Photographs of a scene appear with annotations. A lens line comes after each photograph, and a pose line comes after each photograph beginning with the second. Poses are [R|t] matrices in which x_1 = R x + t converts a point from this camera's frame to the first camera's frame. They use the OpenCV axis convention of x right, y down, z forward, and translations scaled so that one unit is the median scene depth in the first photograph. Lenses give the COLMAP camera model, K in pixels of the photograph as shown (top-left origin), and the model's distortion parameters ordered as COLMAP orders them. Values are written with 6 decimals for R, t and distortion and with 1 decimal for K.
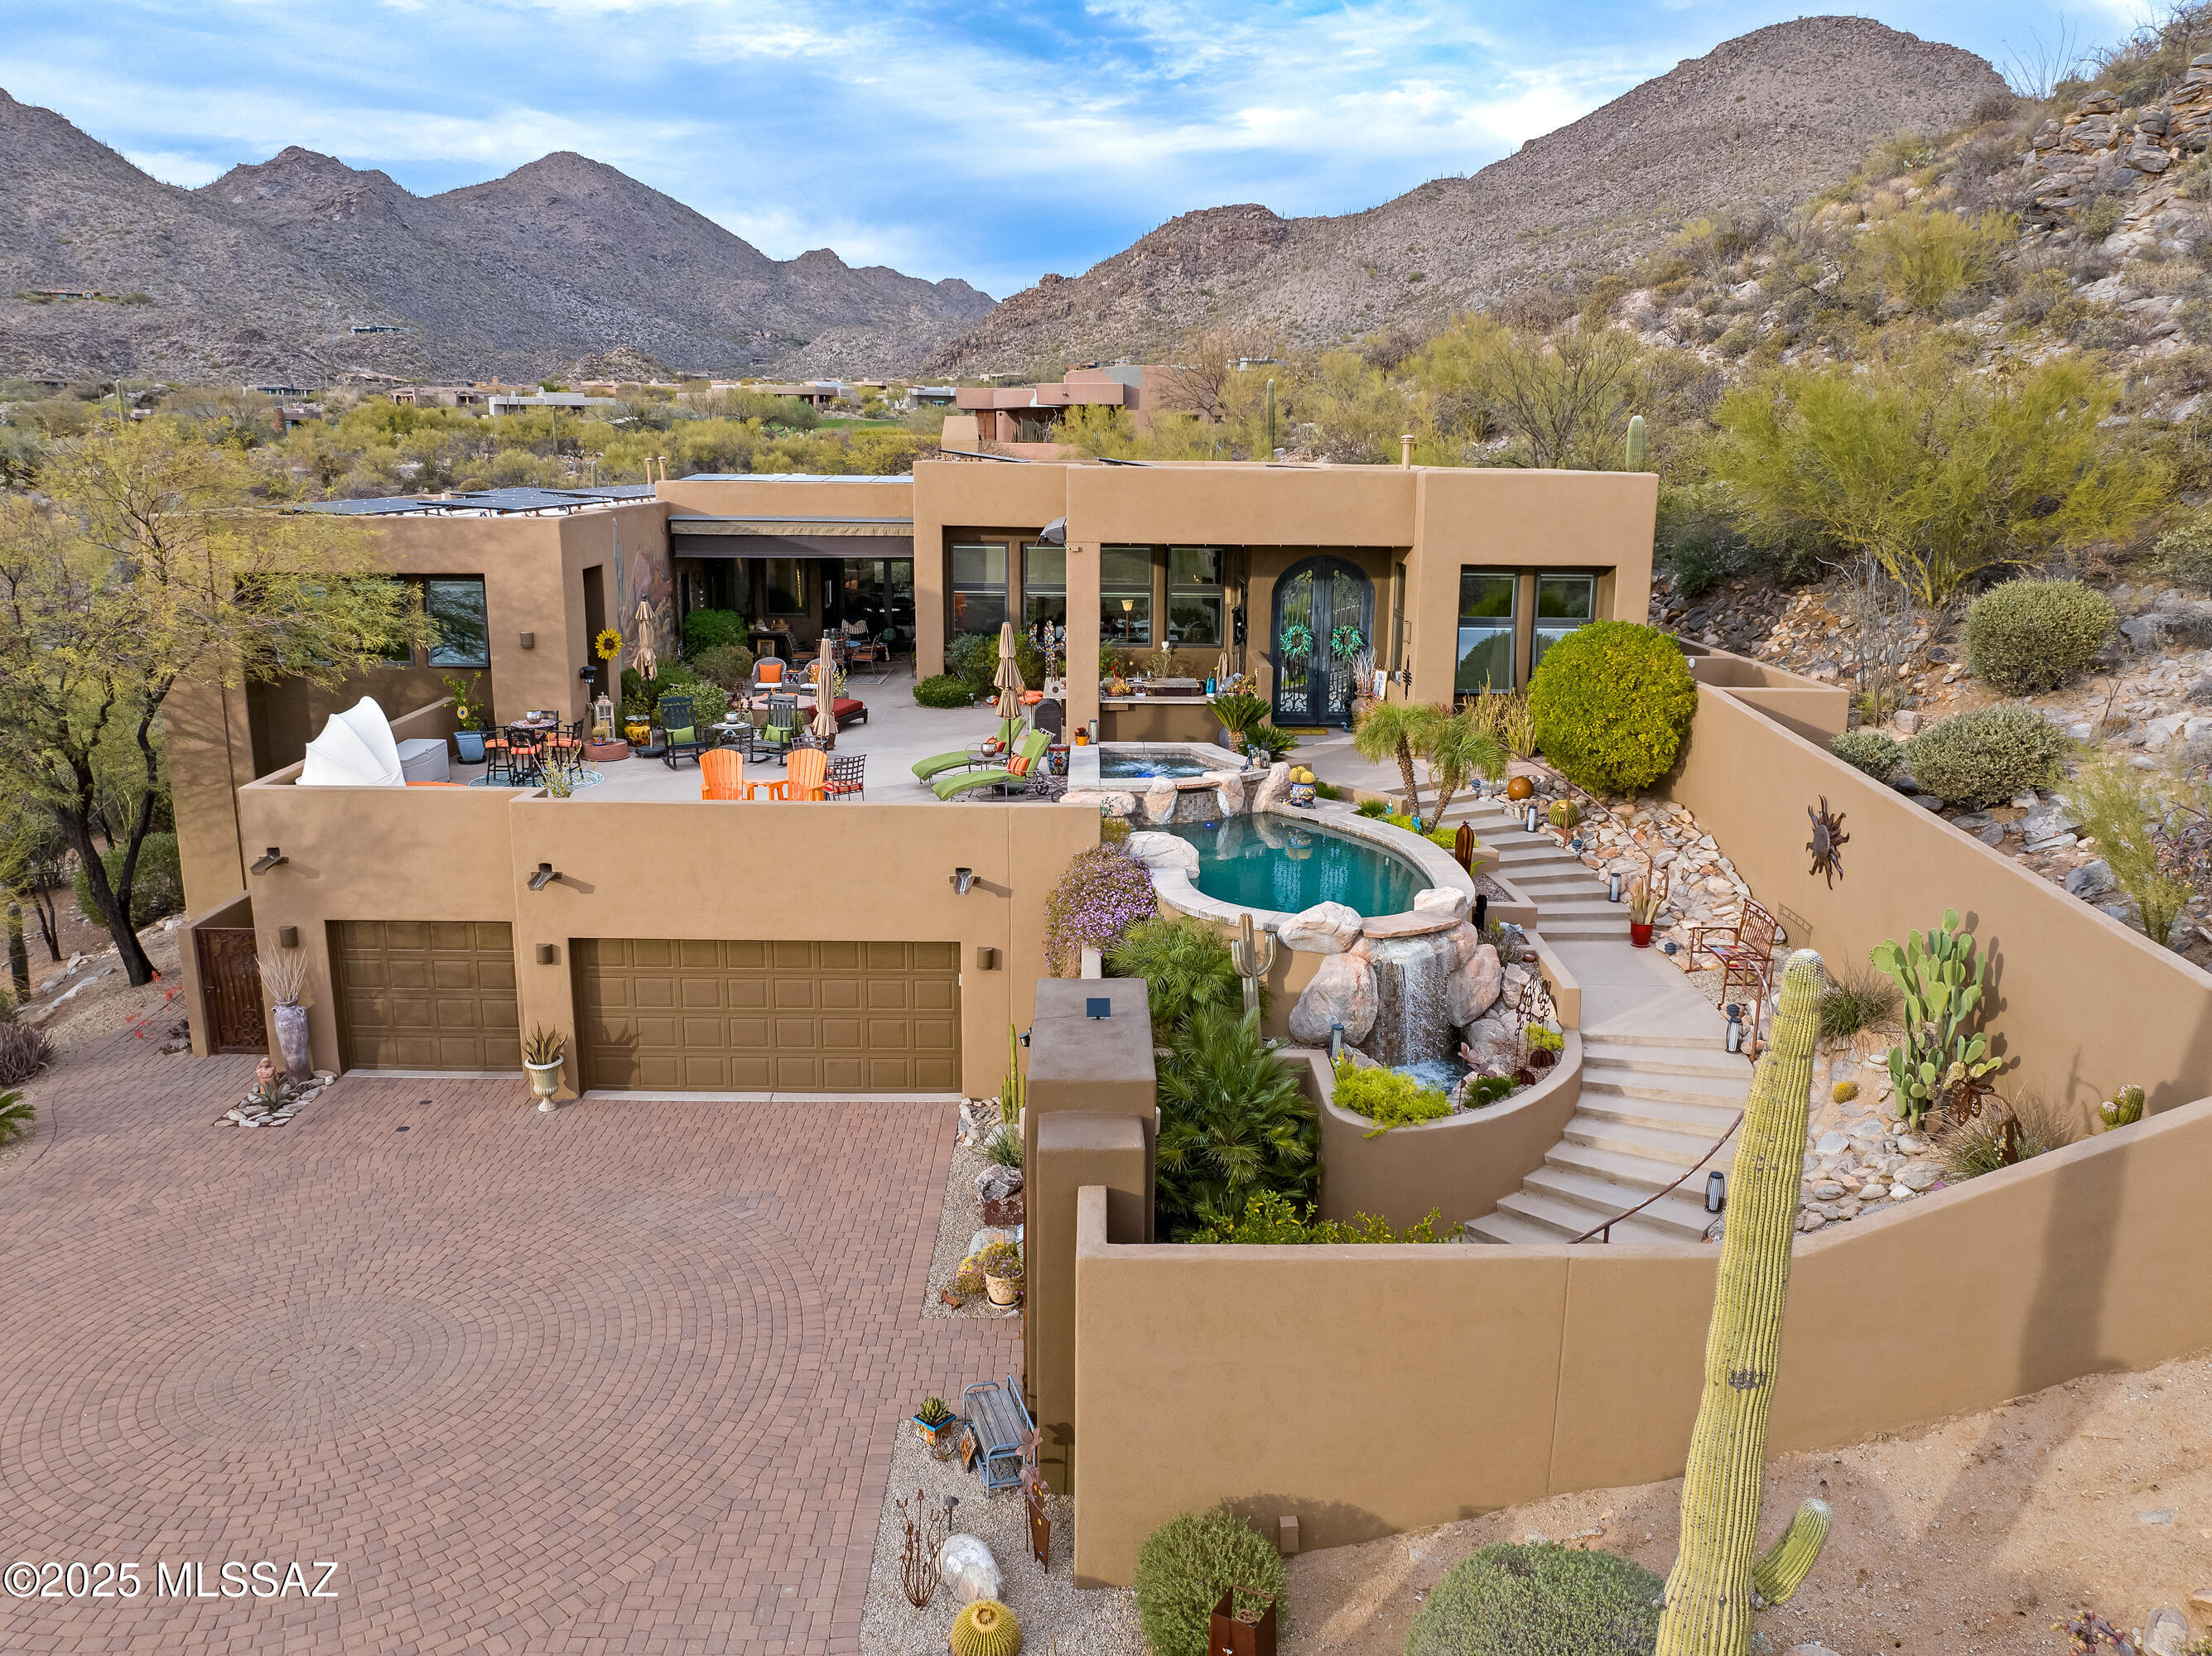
lens RADIAL K [[1622.0, 0, 1106.0], [0, 1622.0, 828.0], [0, 0, 1]] dist [-0.063421, 0.042234]
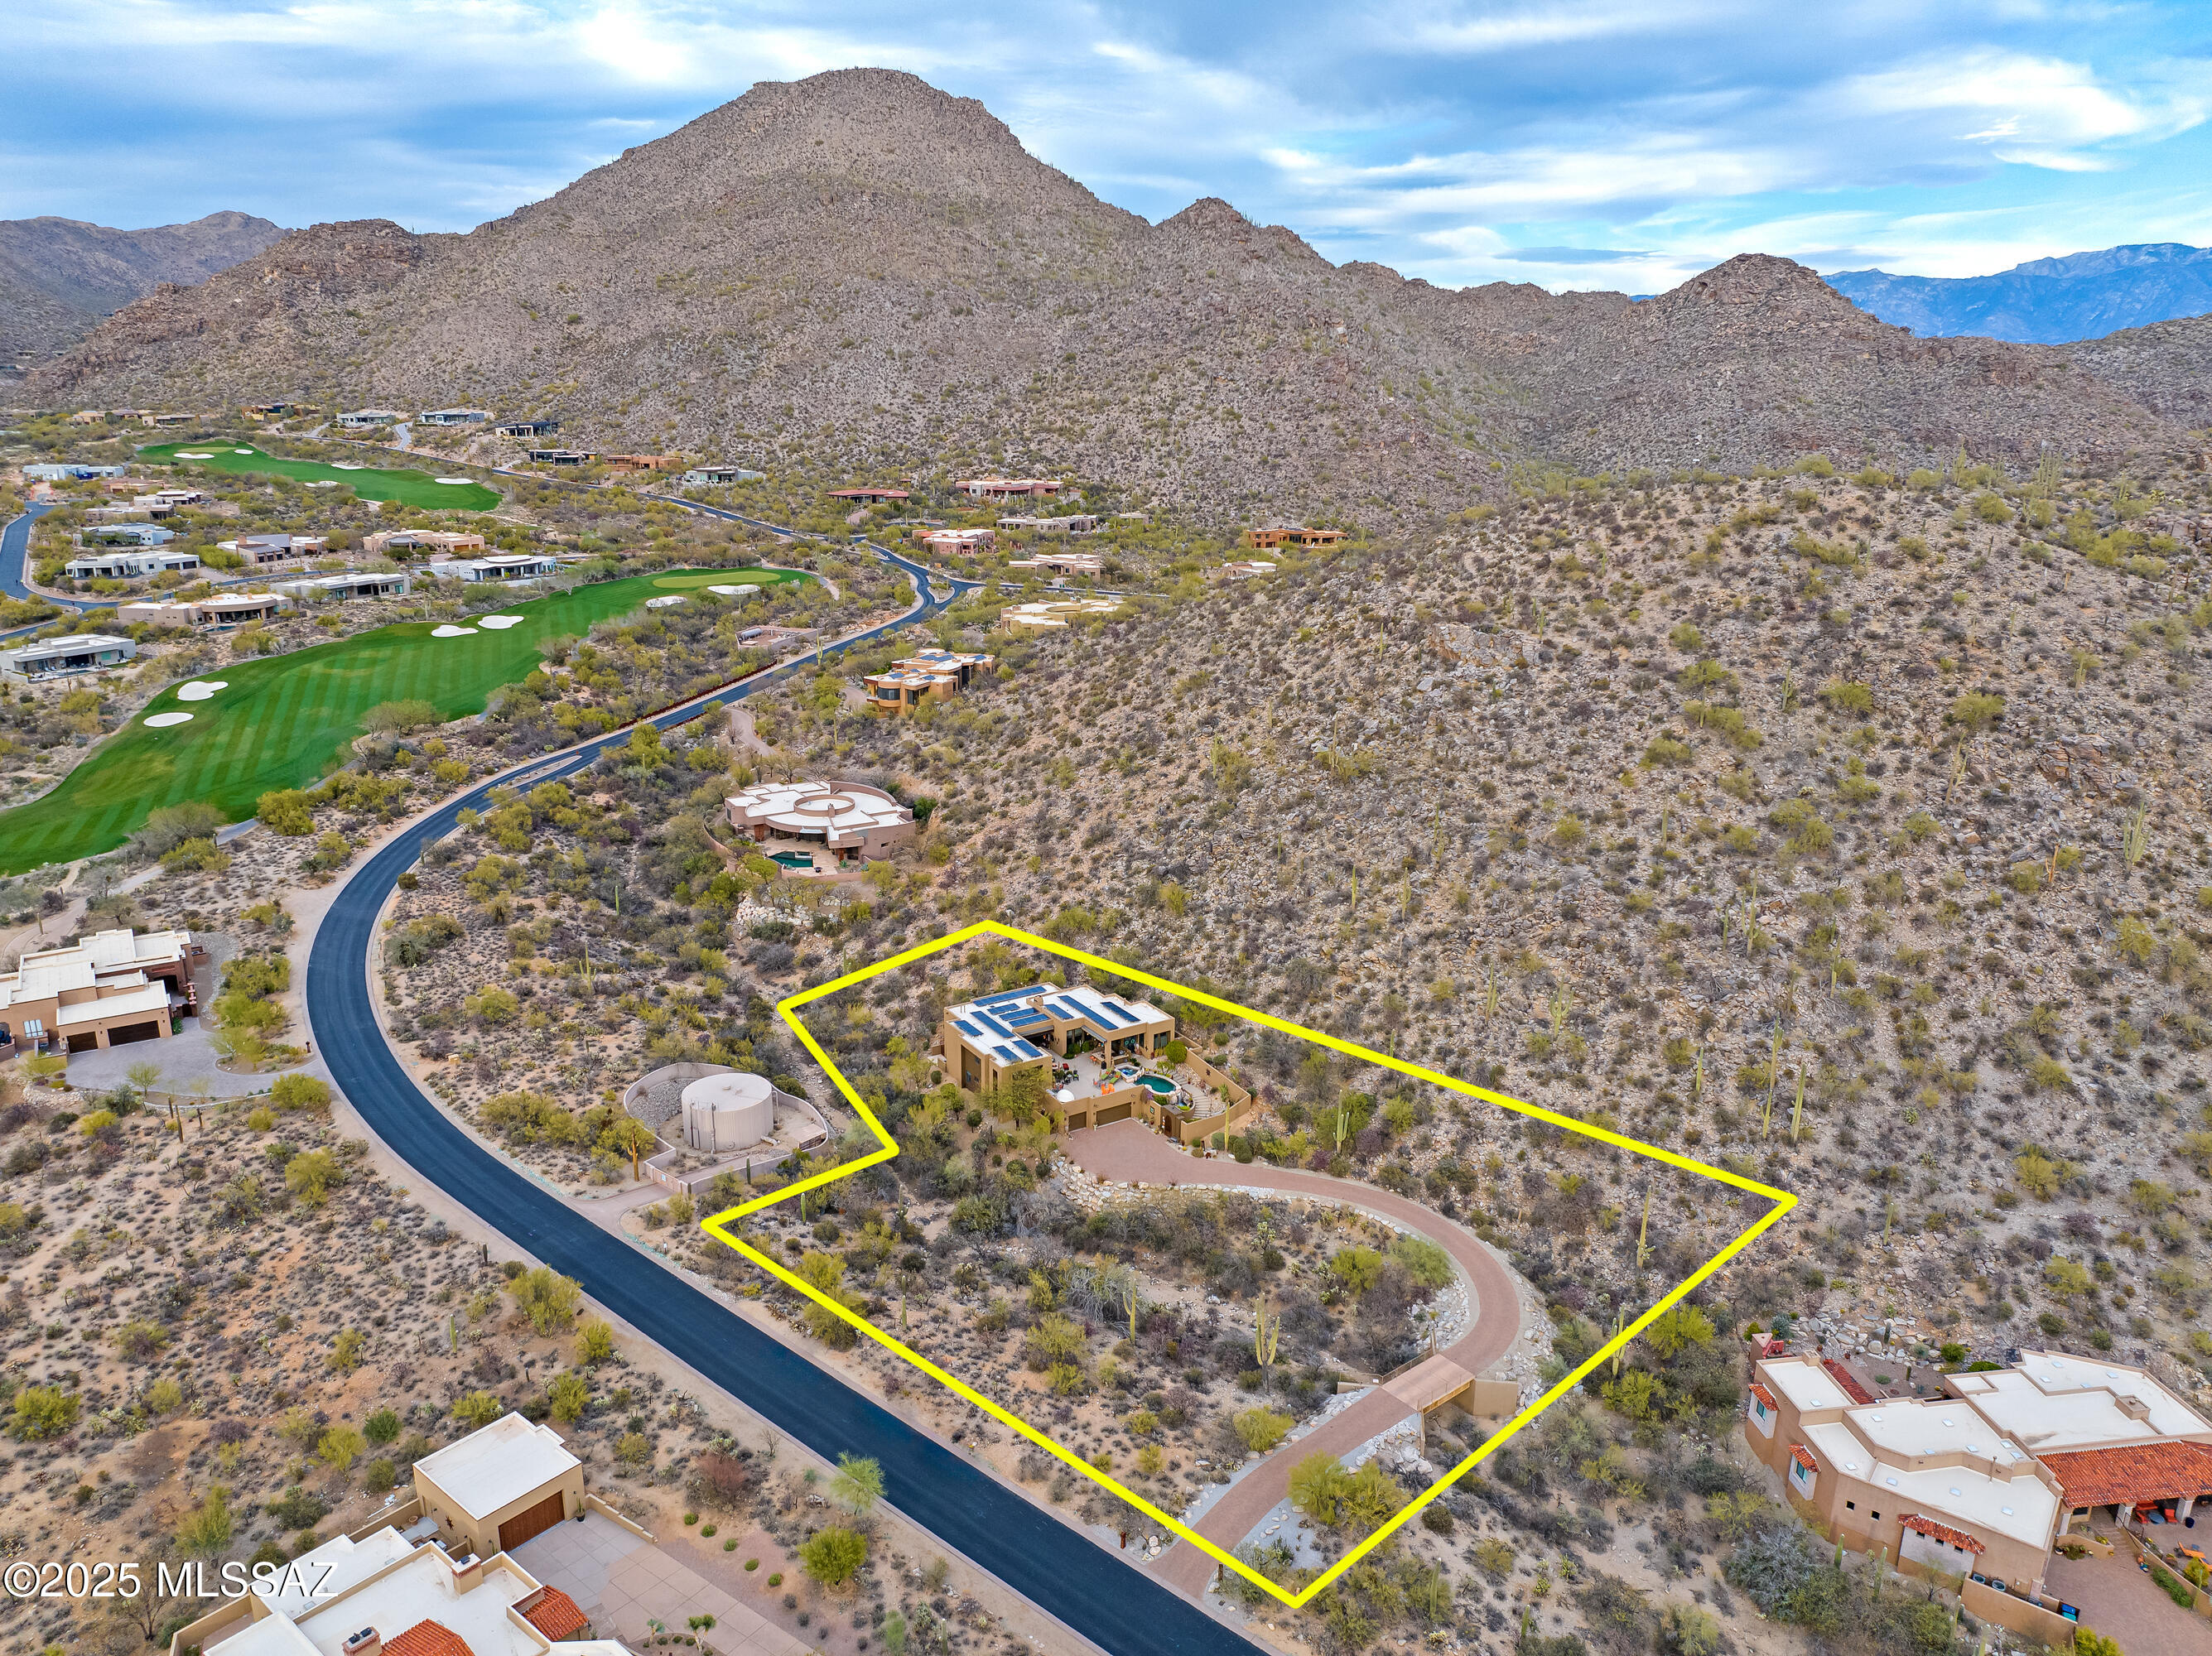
lens RADIAL K [[1602.1, 0, 1106.0], [0, 1602.1, 828.0], [0, 0, 1]] dist [-0.002478, 0.000839]
pose [[0.855343, -0.143198, 0.497878, -0.081100], [0.116085, 0.989579, 0.085188, -0.036788], [-0.504889, -0.015069, 0.863053, -0.131276]]
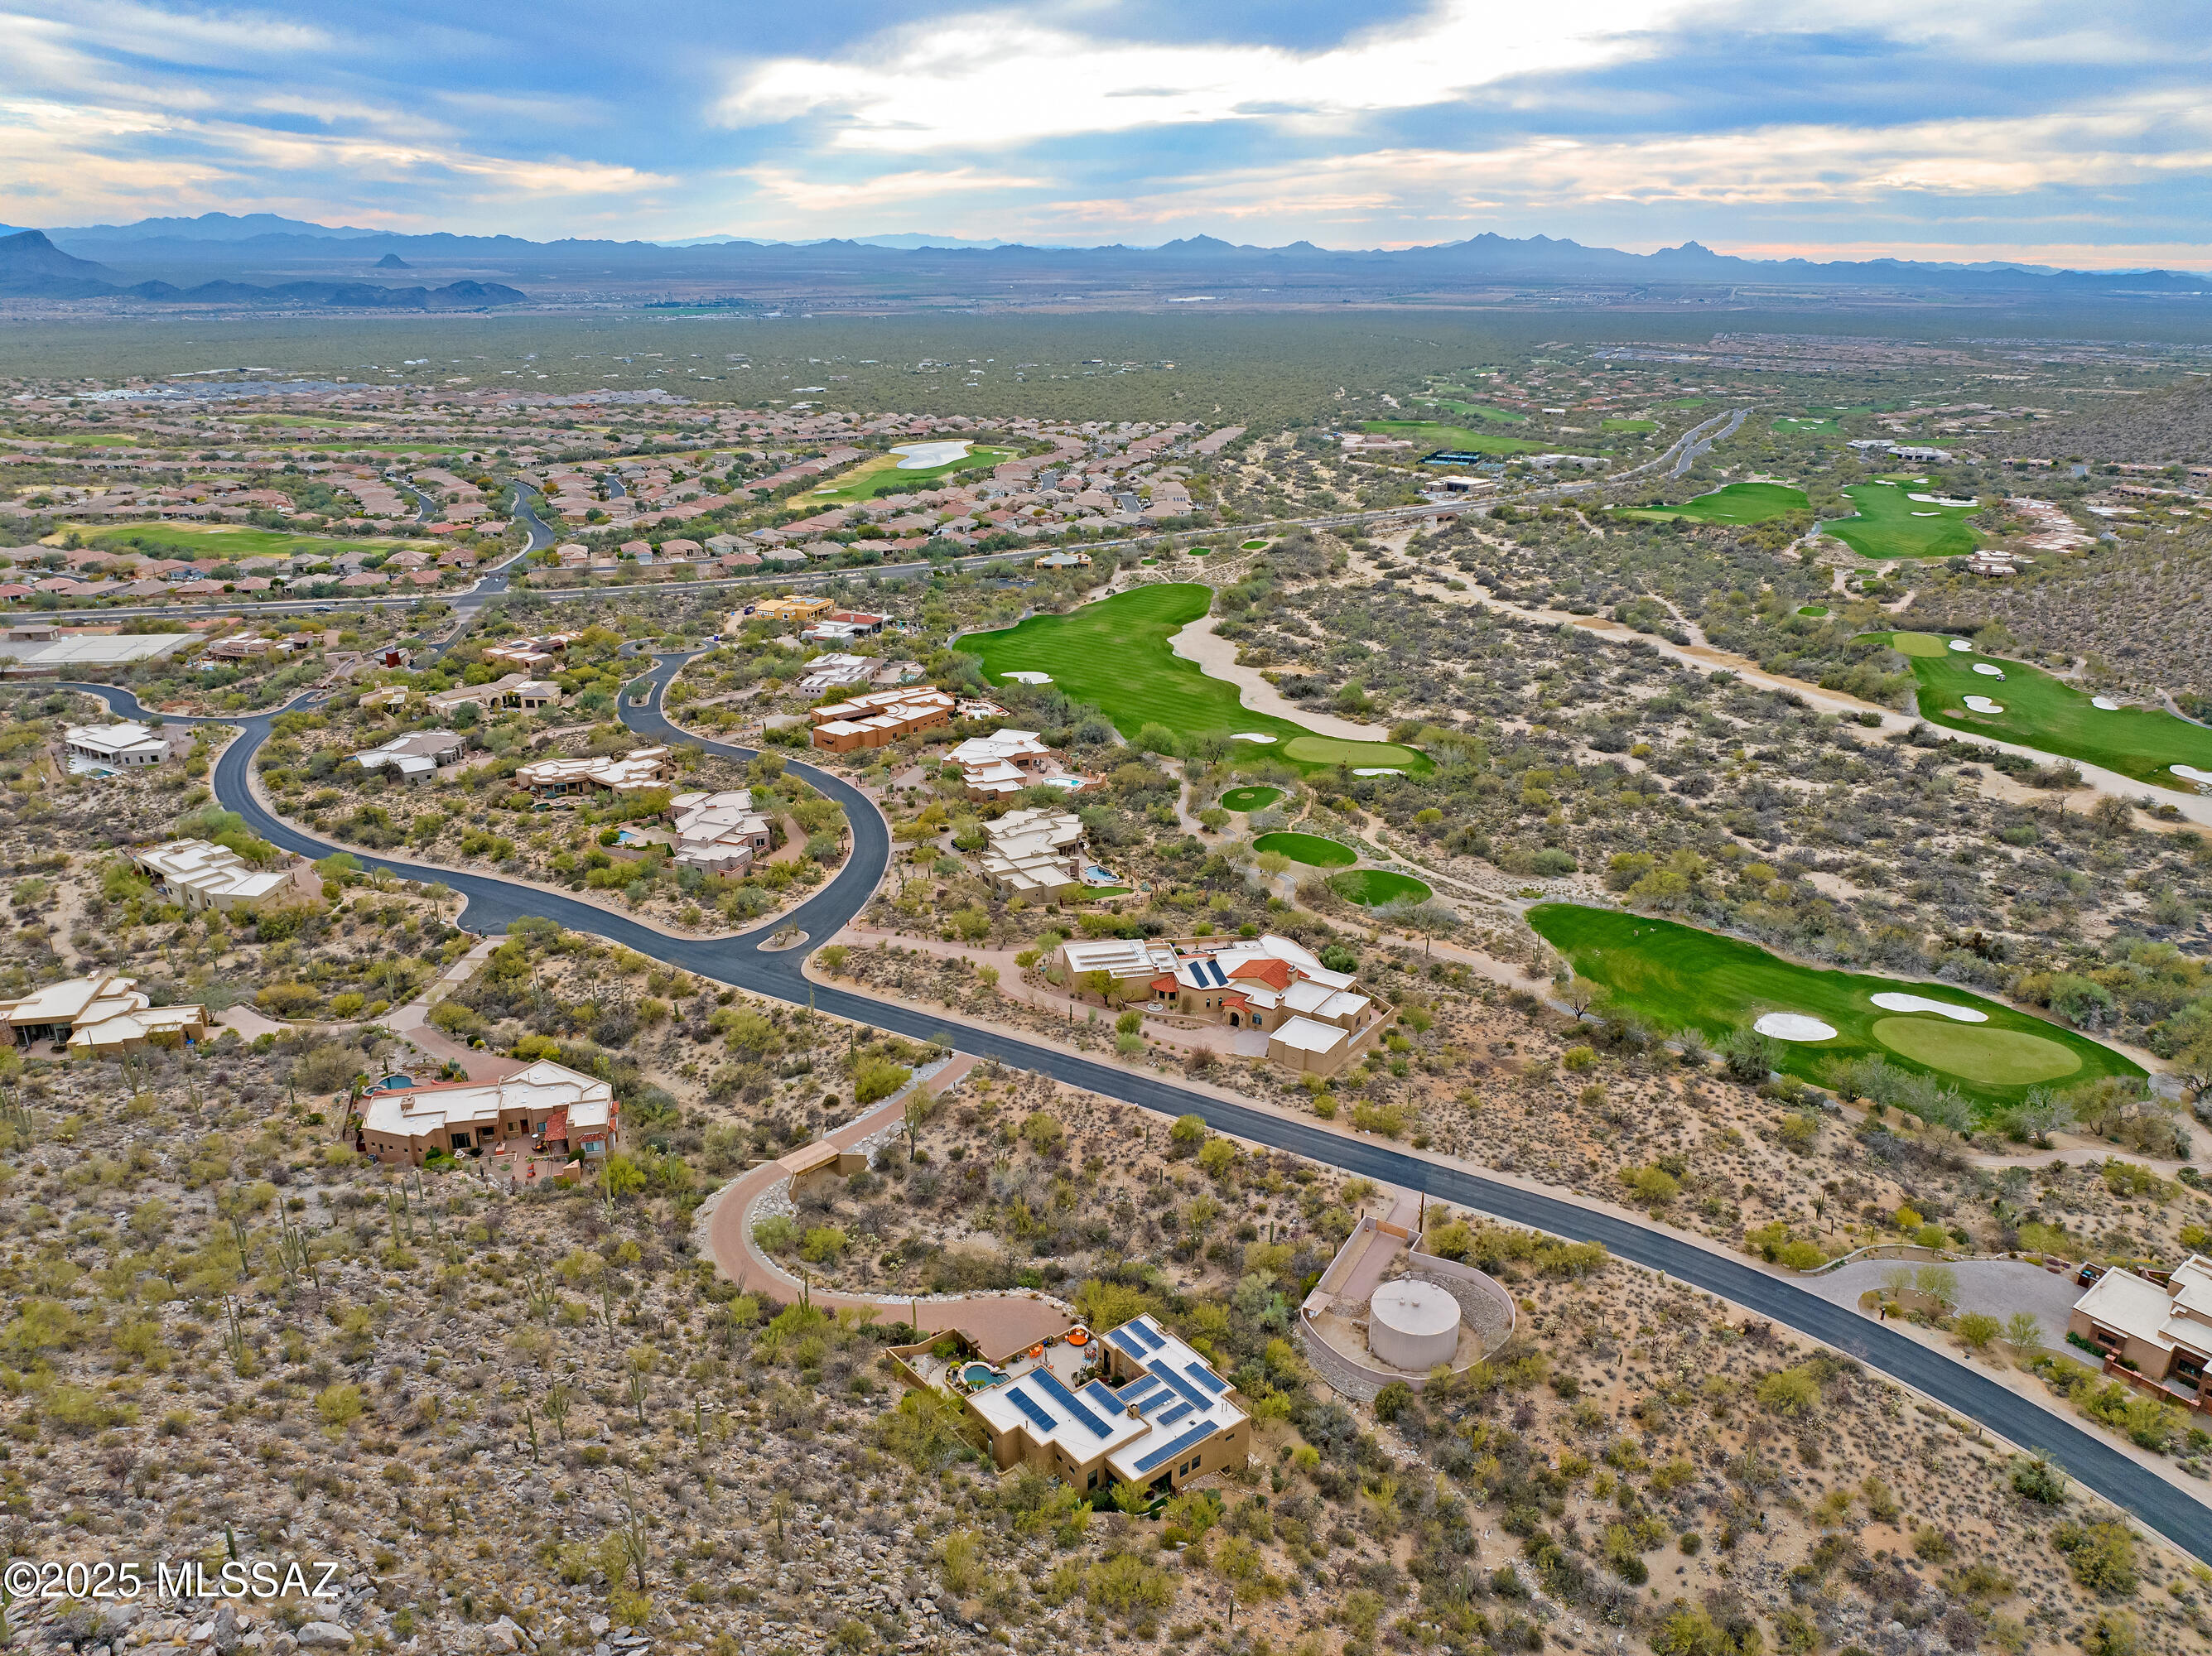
lens RADIAL K [[1622.0, 0, 1106.0], [0, 1622.0, 828.0], [0, 0, 1]] dist [-0.063421, 0.042234]
pose [[-0.794000, 0.191870, -0.576844, 0.067446], [-0.160397, 0.849141, 0.503221, -0.116483], [0.586375, 0.492082, -0.643443, 0.082767]]
